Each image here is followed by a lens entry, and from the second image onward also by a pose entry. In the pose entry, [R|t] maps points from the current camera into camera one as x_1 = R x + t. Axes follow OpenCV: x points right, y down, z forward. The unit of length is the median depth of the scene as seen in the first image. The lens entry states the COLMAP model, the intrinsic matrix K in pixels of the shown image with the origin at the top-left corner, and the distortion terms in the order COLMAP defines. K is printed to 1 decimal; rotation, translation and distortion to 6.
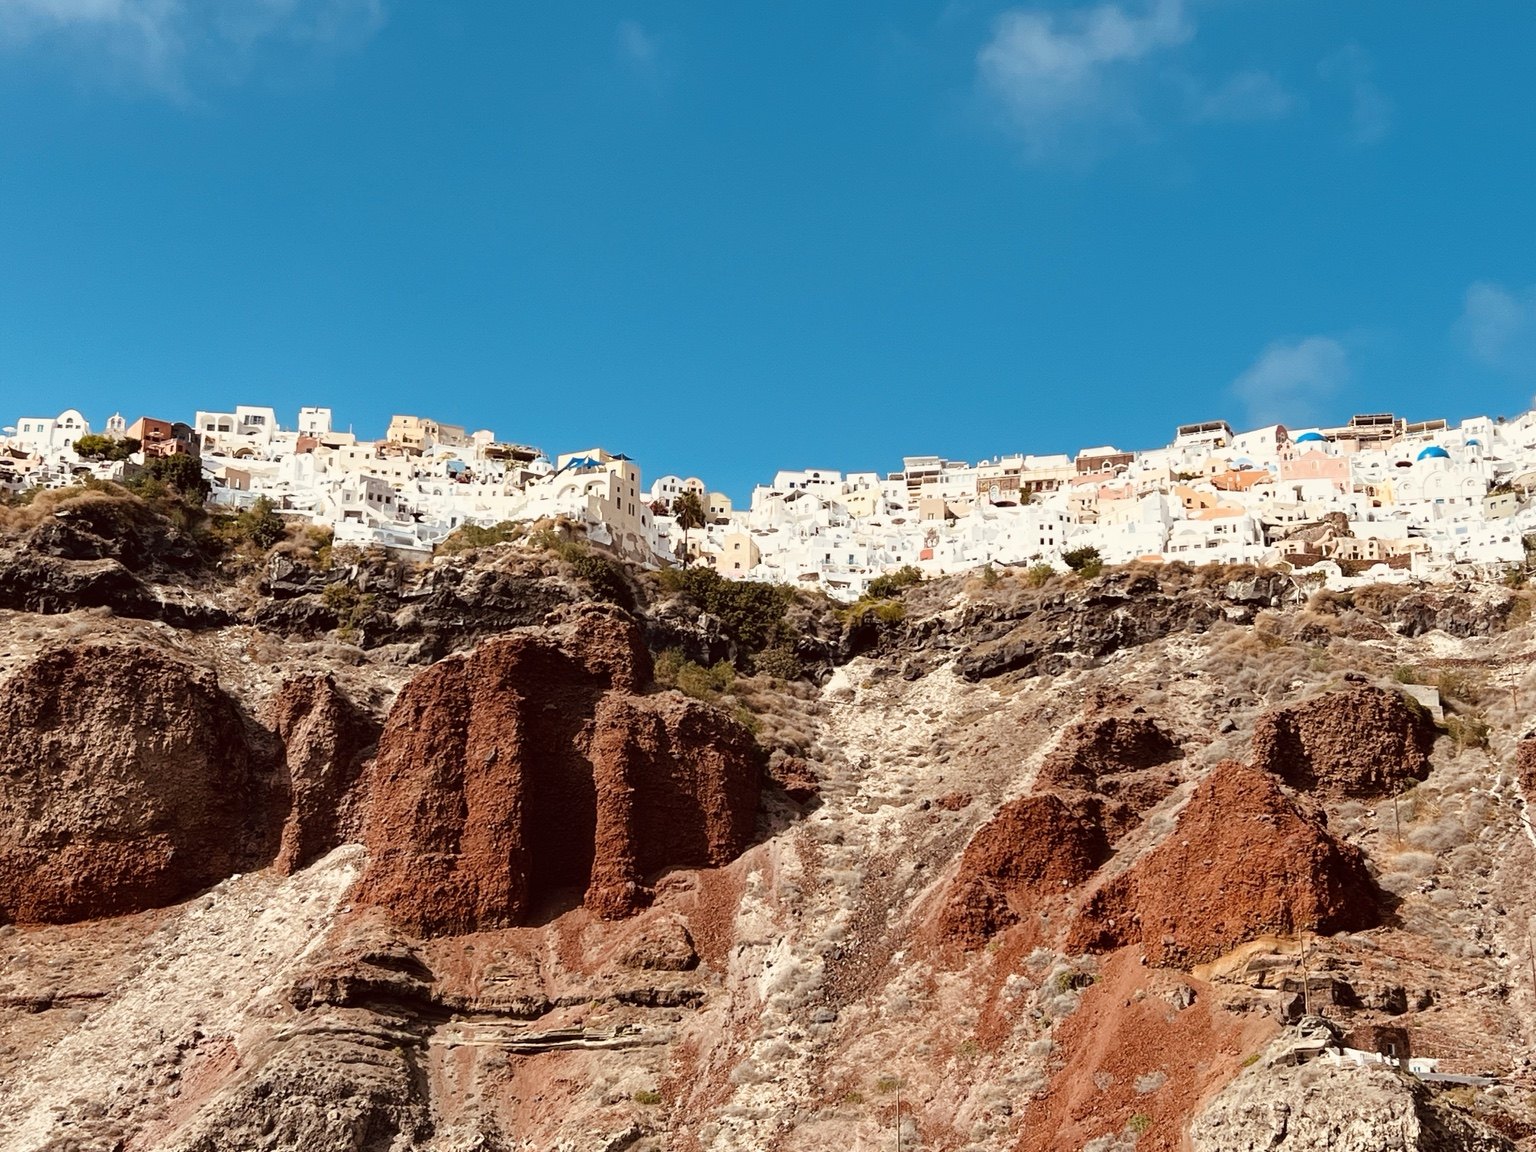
lens RADIAL K [[2034.2, 0, 766.6], [0, 2034.2, 581.6], [0, 0, 1]] dist [0.054115, 0.000000]
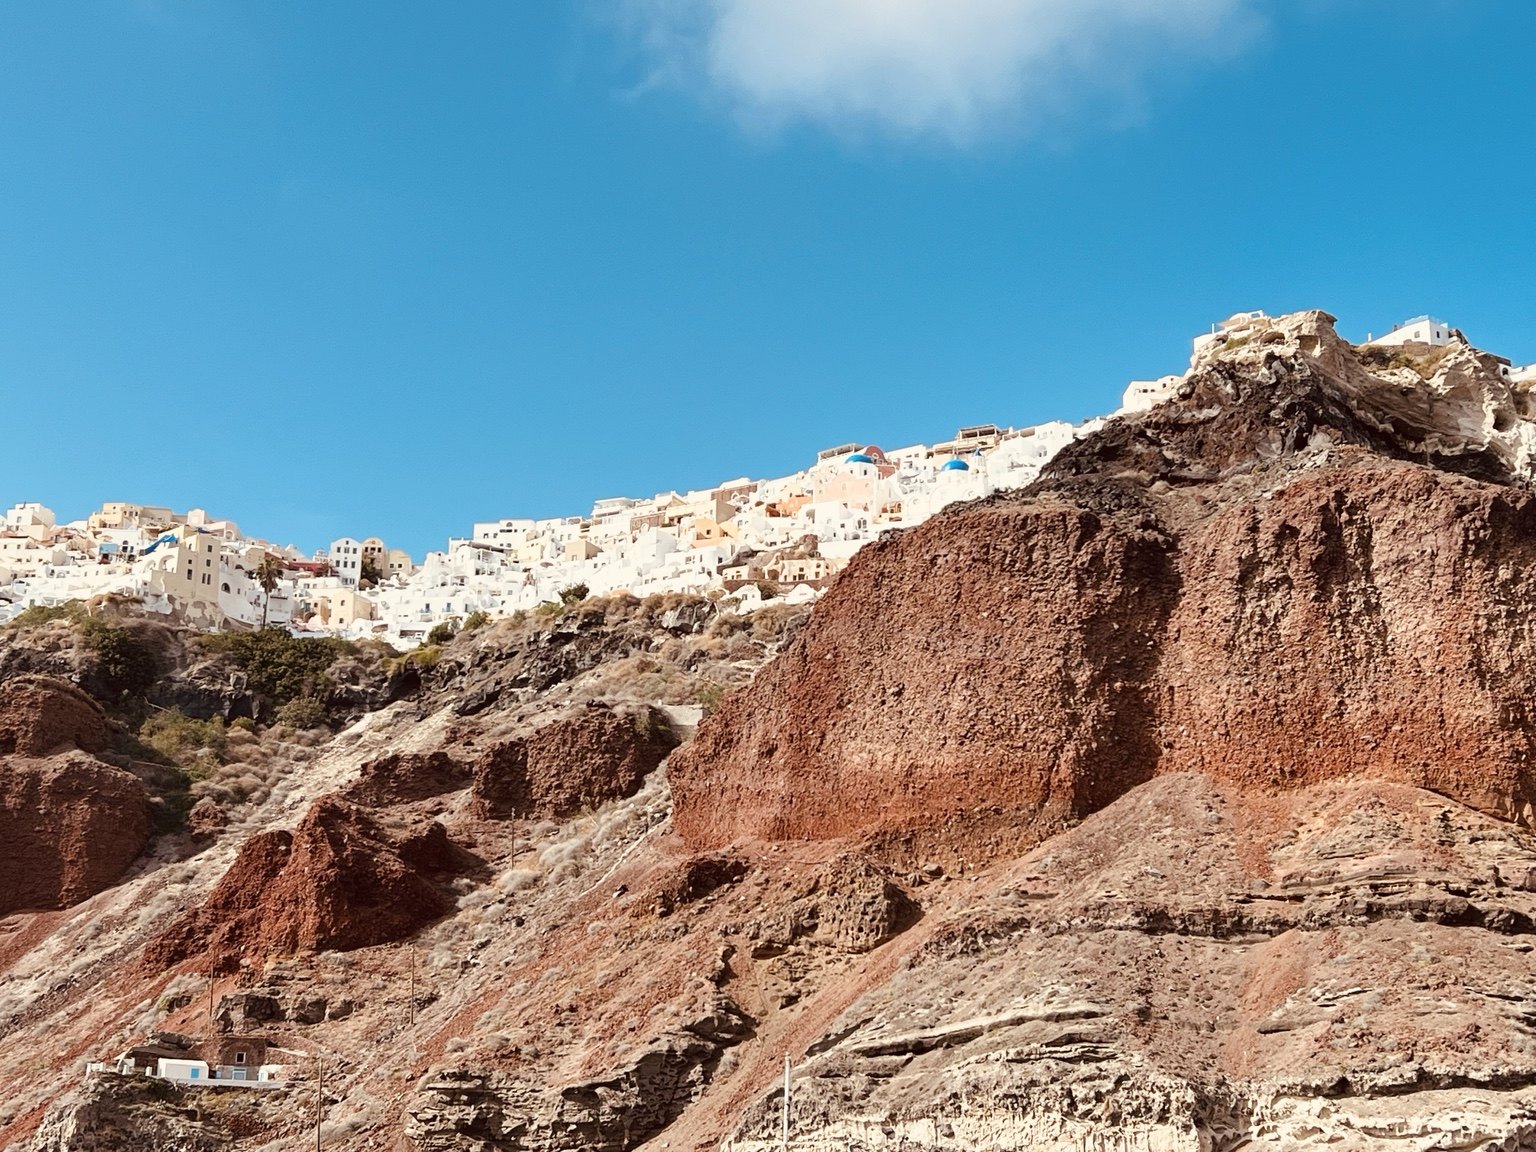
lens RADIAL K [[2034.2, 0, 777.8], [0, 2034.2, 570.0], [0, 0, 1]] dist [0.054115, 0.000000]
pose [[0.978607, -0.073250, -0.192256, 0.484662], [0.070339, 0.997282, -0.021936, 0.005973], [0.193341, 0.007944, 0.981100, -0.019584]]
